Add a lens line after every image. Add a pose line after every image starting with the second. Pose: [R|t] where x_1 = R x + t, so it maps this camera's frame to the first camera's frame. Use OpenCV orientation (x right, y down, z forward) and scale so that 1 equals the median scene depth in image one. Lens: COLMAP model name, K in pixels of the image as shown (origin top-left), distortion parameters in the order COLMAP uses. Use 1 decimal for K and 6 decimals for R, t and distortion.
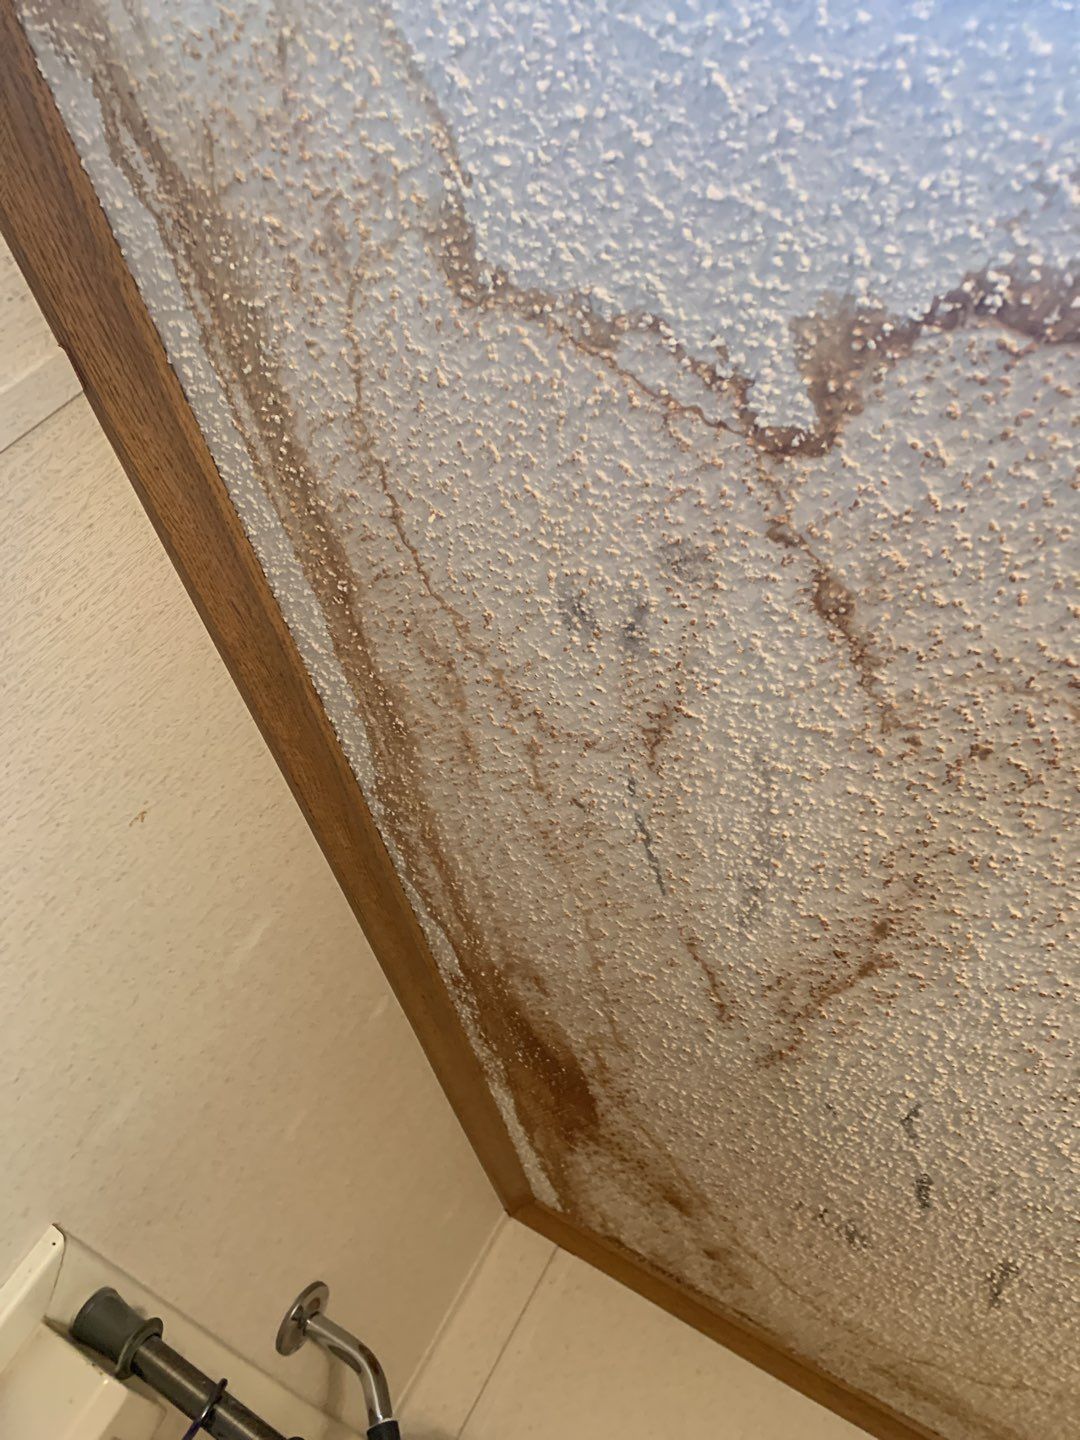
lens RADIAL K [[1069.7, 0, 540.0], [0, 1069.7, 720.0], [0, 0, 1]] dist [0.071287, -0.090284]
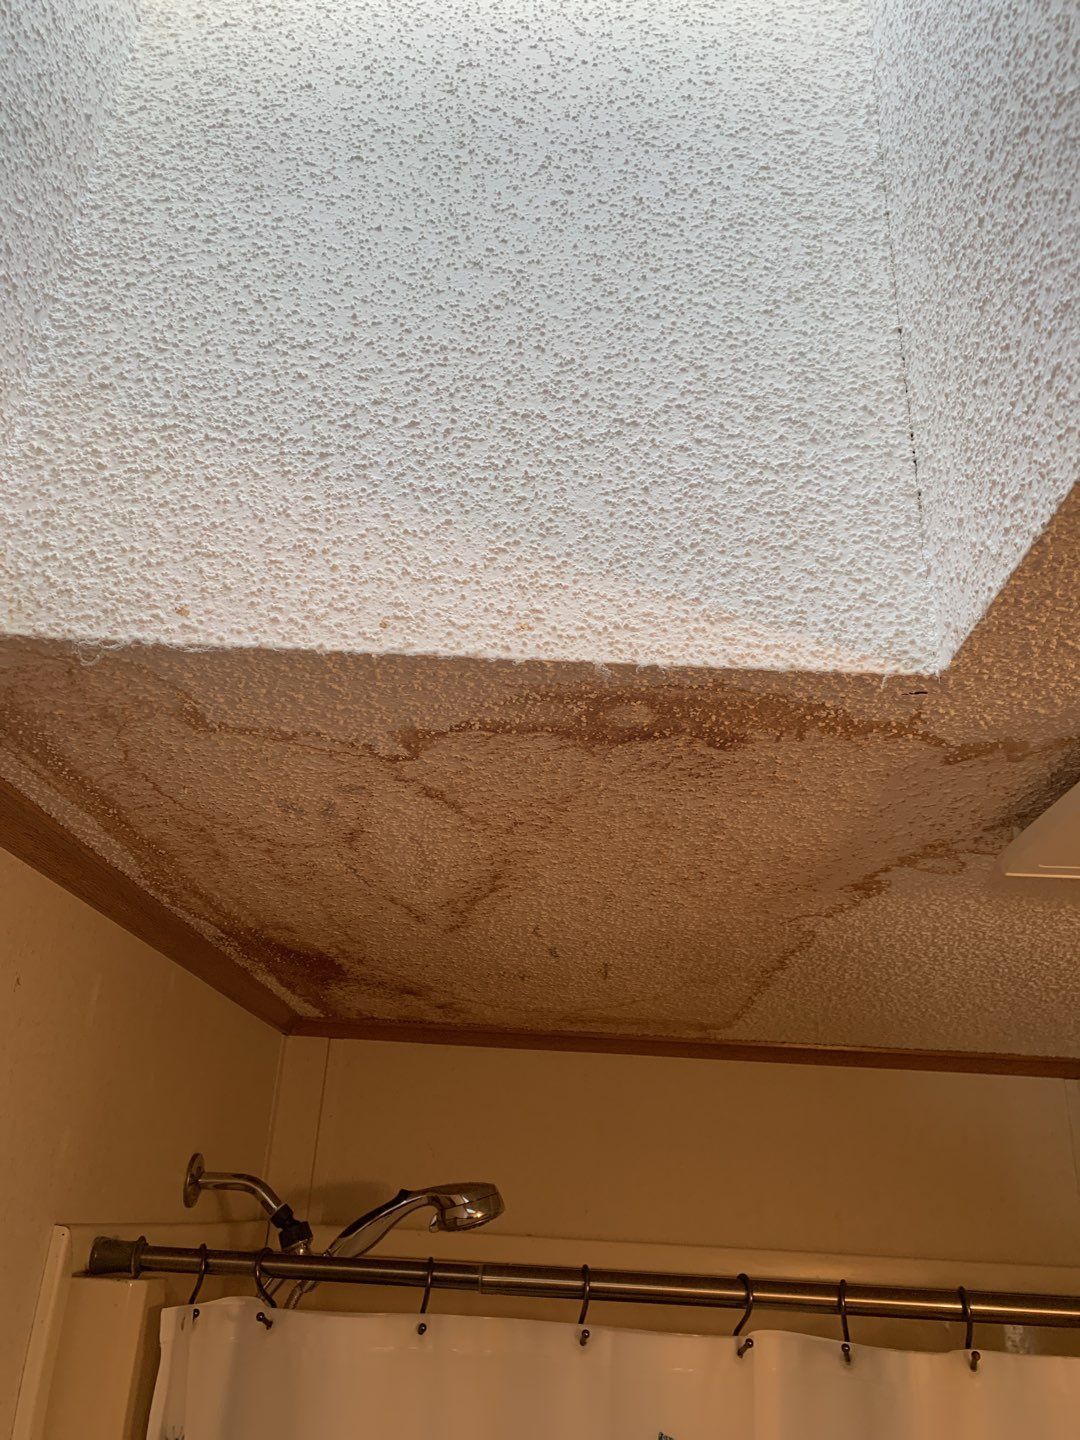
lens RADIAL K [[1199.0, 0, 540.7], [0, 1199.0, 657.6], [0, 0, 1]] dist [0.001501, -0.043203]
pose [[0.873053, -0.366374, 0.321790, -0.110356], [0.267661, 0.911672, 0.311789, -0.615634], [-0.407598, -0.186077, 0.894002, -0.635293]]
